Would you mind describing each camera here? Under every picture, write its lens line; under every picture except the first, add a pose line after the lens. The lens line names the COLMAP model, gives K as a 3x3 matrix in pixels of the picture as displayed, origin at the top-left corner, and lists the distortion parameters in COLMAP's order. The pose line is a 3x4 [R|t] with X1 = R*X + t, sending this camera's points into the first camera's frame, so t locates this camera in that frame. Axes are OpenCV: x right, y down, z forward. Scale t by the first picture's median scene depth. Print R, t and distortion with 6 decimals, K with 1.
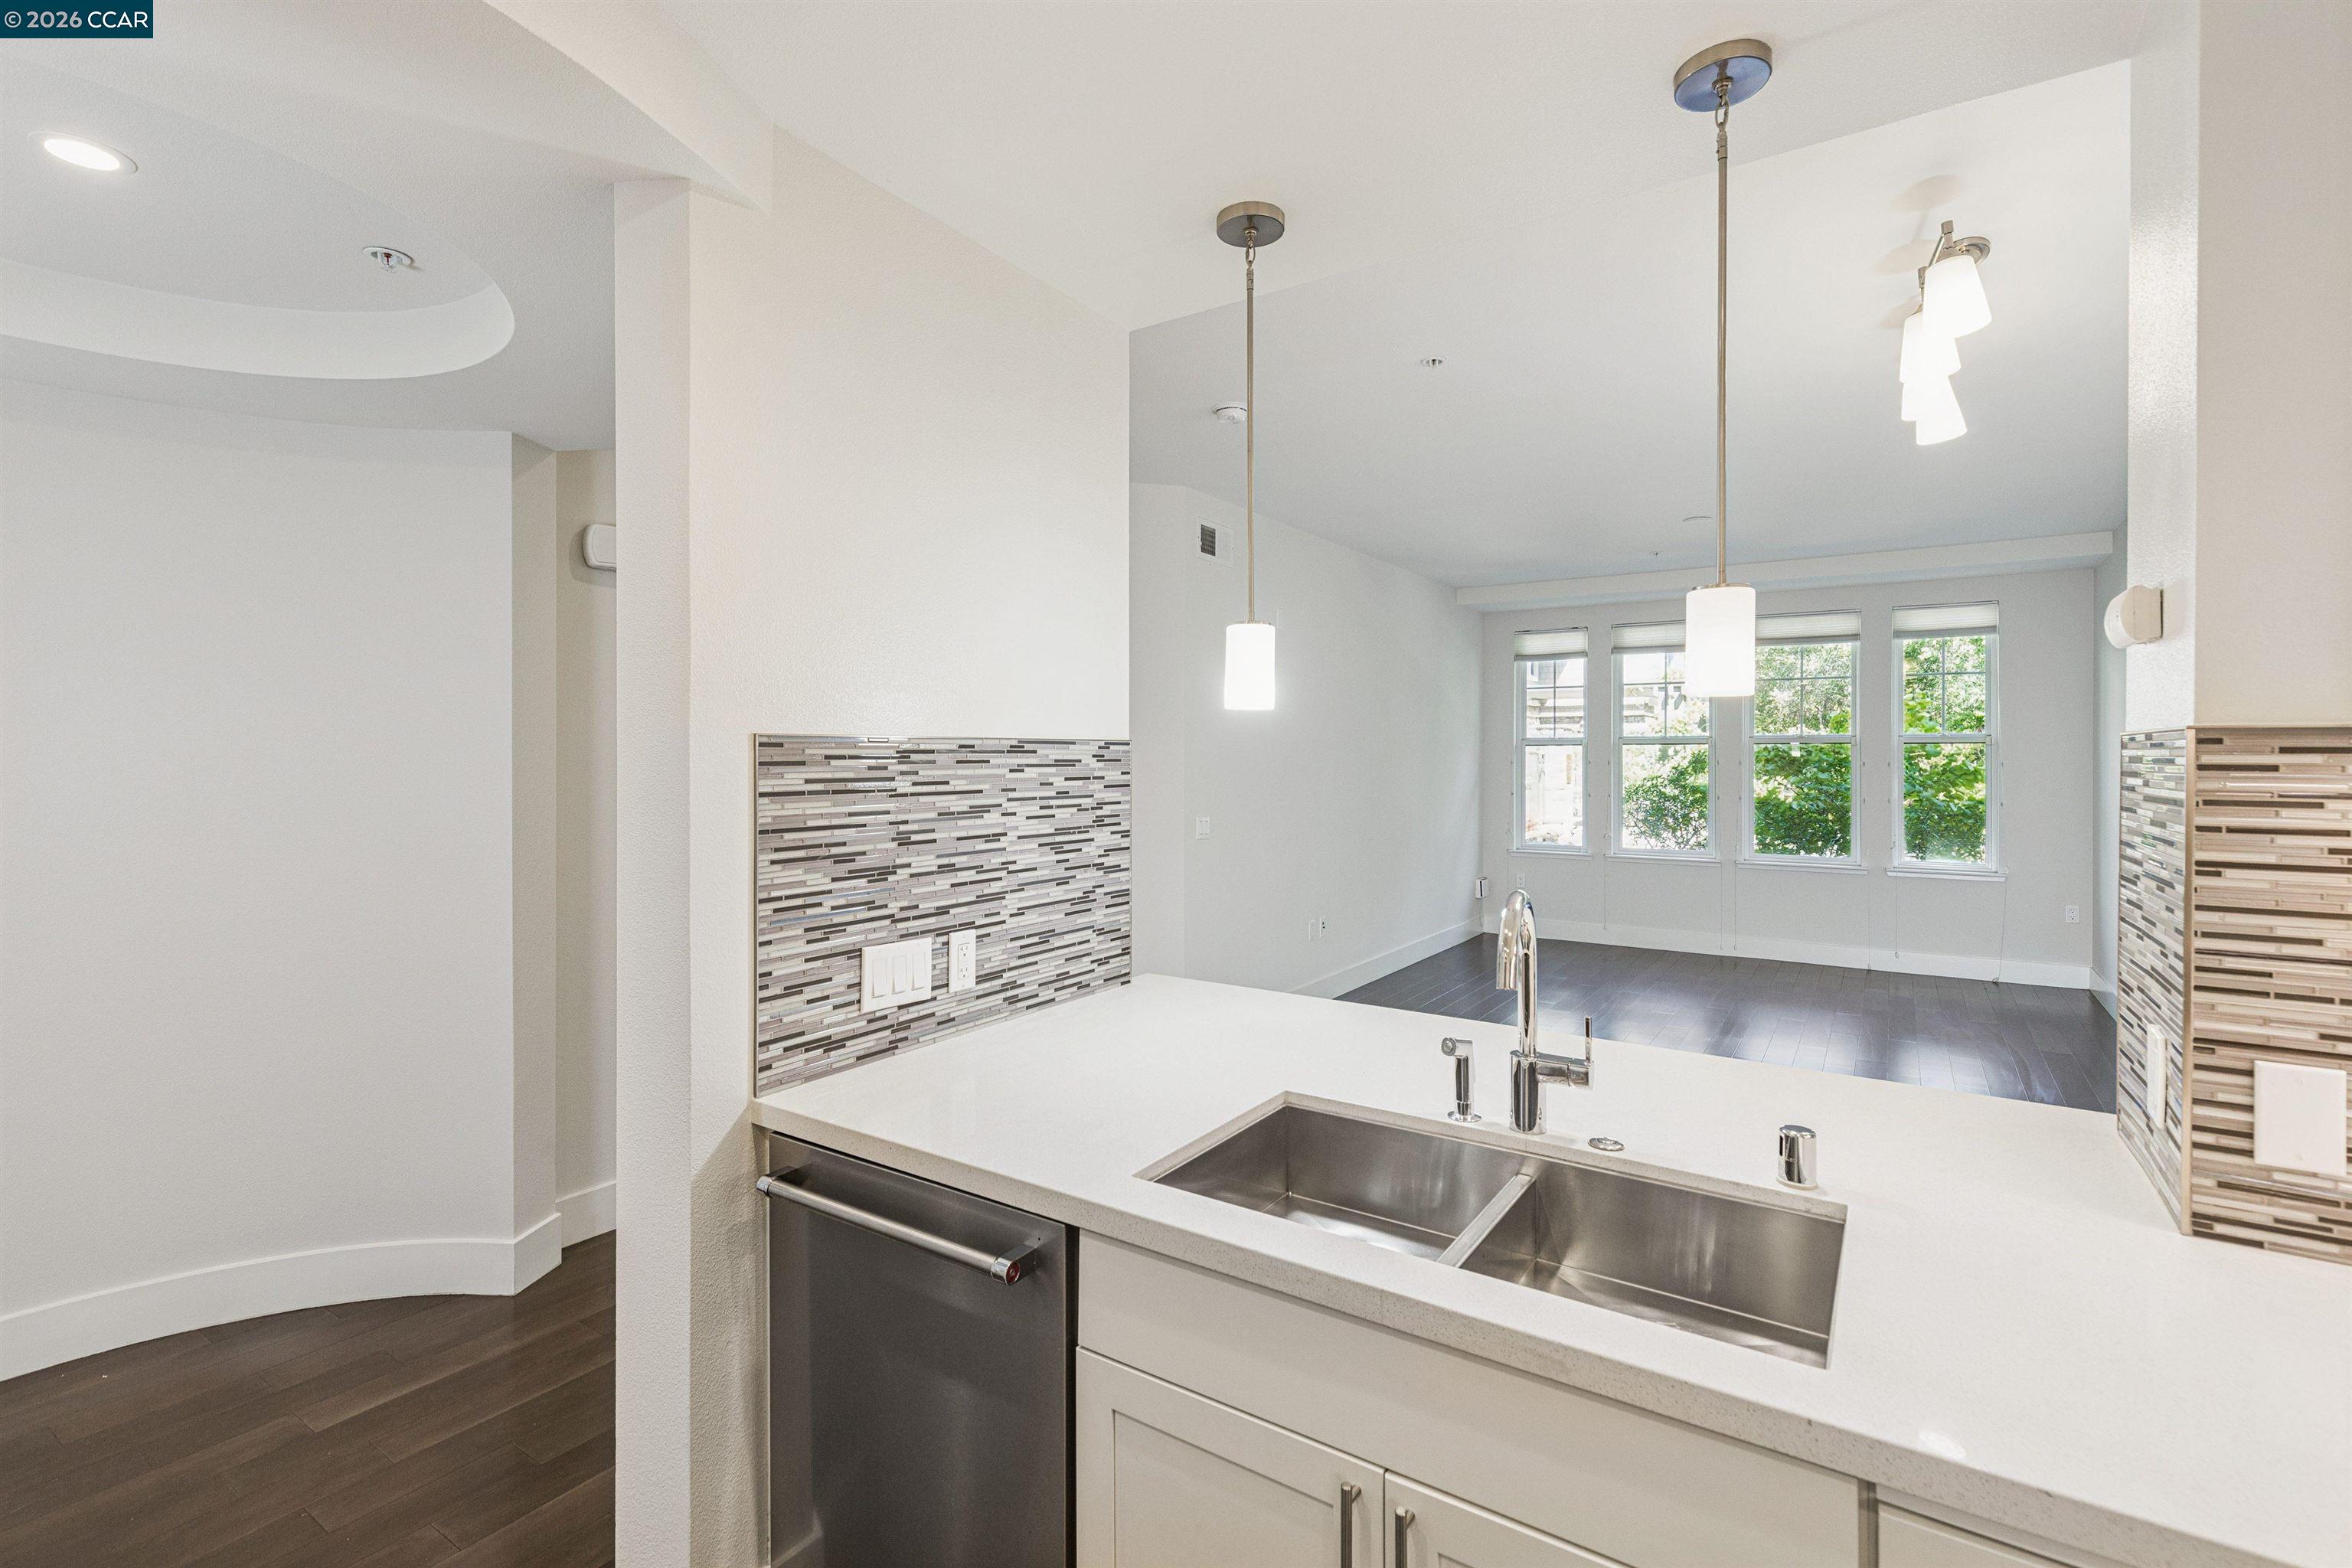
lens RADIAL K [[1068.7, 0, 1167.8], [0, 1068.7, 744.1], [0, 0, 1]] dist [0.001702, 0.000254]
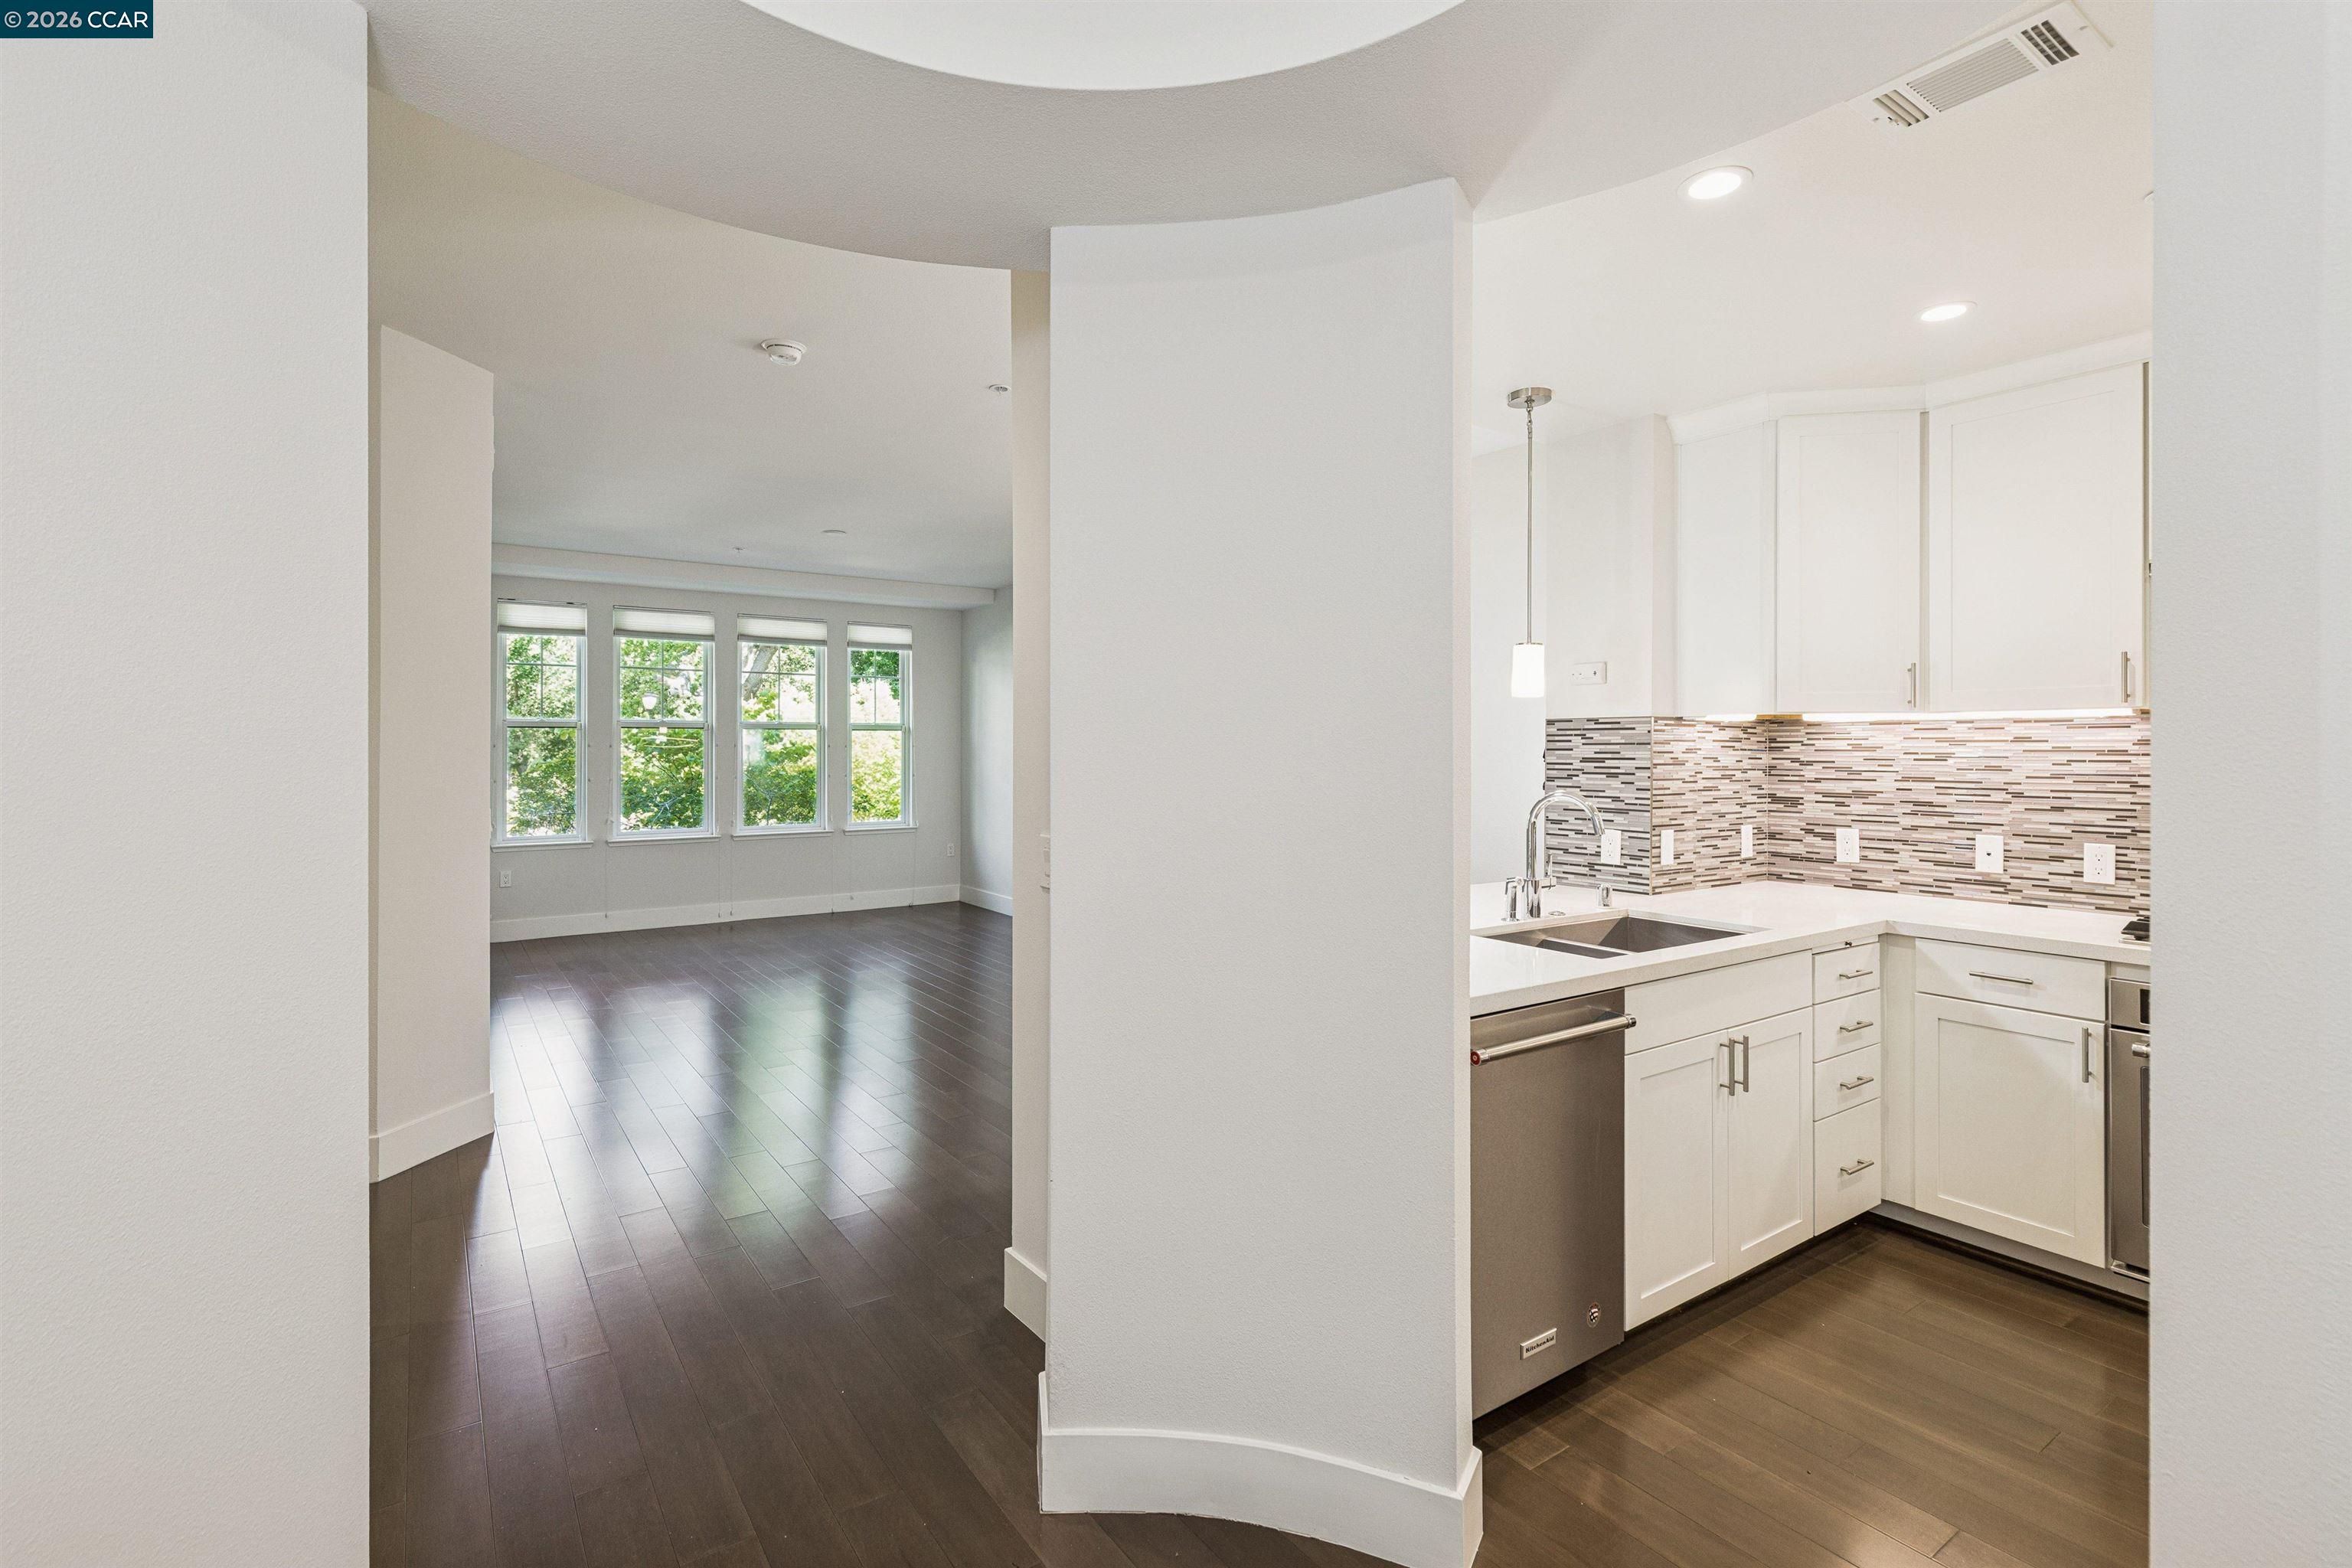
lens RADIAL K [[1068.7, 0, 1167.8], [0, 1068.7, 744.1], [0, 0, 1]] dist [0.001702, 0.000254]
pose [[0.355849, 0.001244, 0.934543, -0.353899], [-0.008295, 0.999964, 0.001828, 0.010683], [-0.934507, -0.008402, 0.355847, 0.198336]]
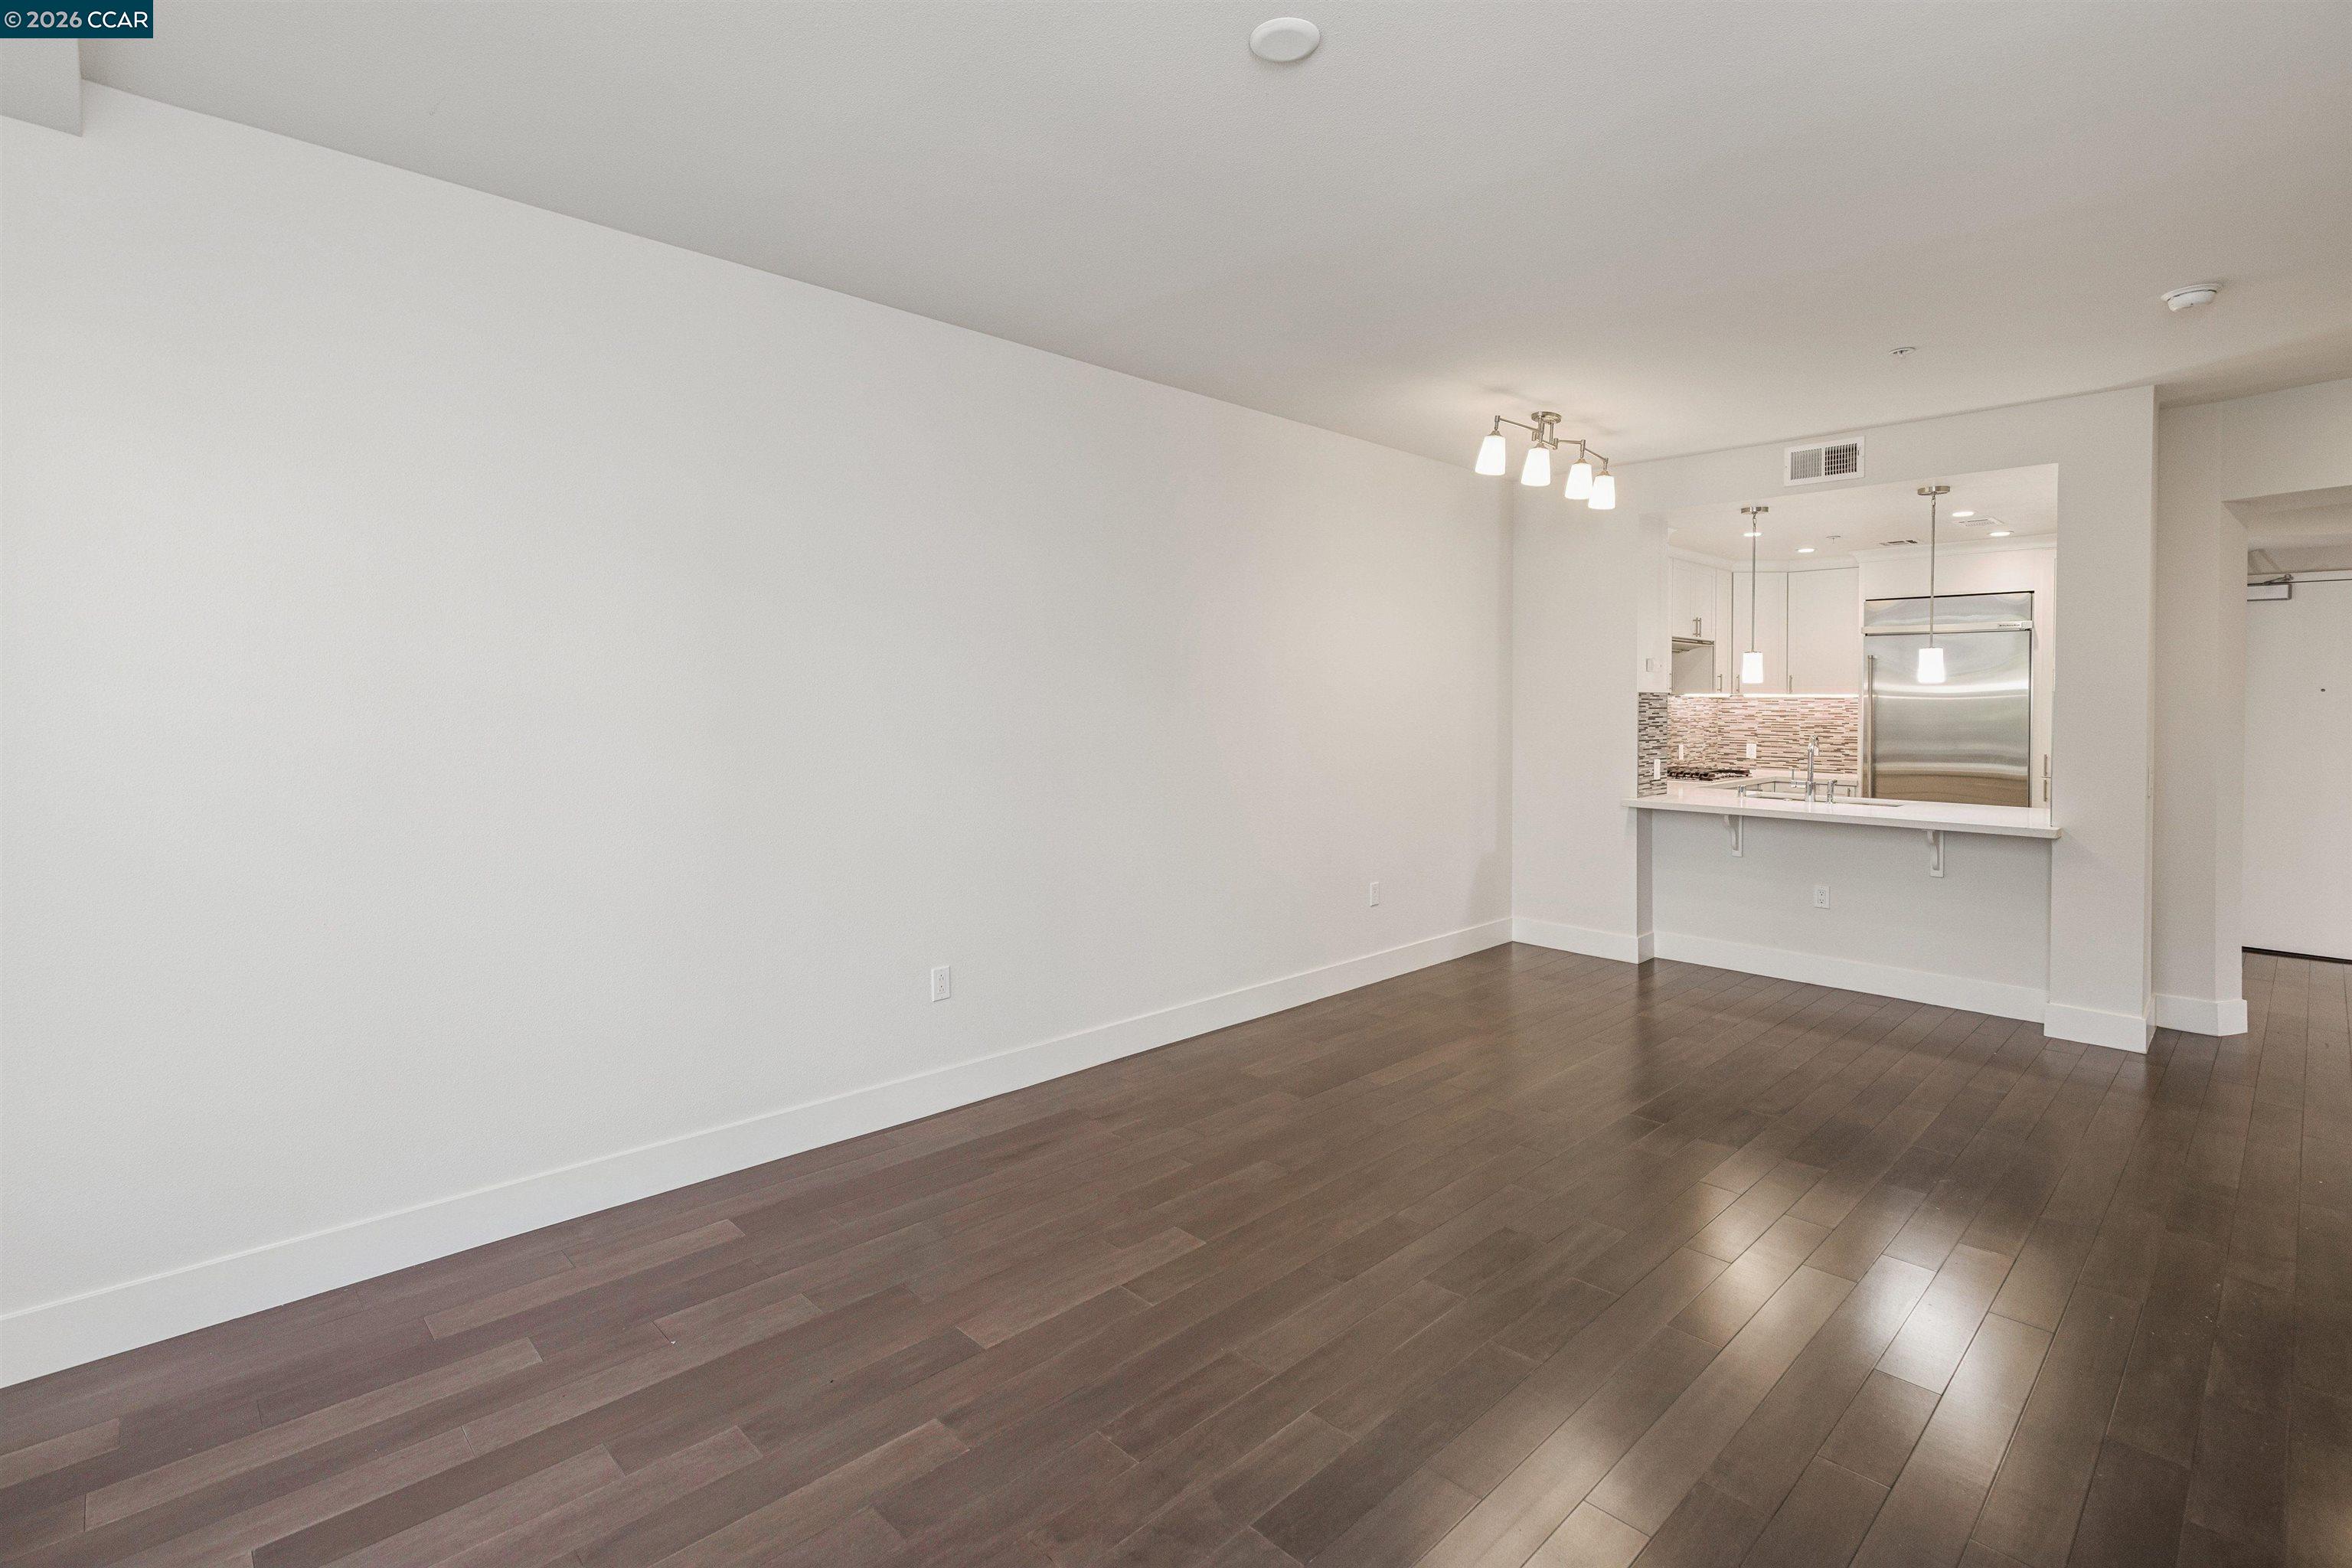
lens RADIAL K [[1062.2, 0, 1174.0], [0, 1062.2, 708.6], [0, 0, 1]] dist [0.001094, 0.000111]
pose [[-0.973794, -0.008920, 0.227258, 0.372230], [-0.008496, 0.999960, 0.002845, 0.010573], [-0.227274, 0.000839, -0.973831, 1.099623]]
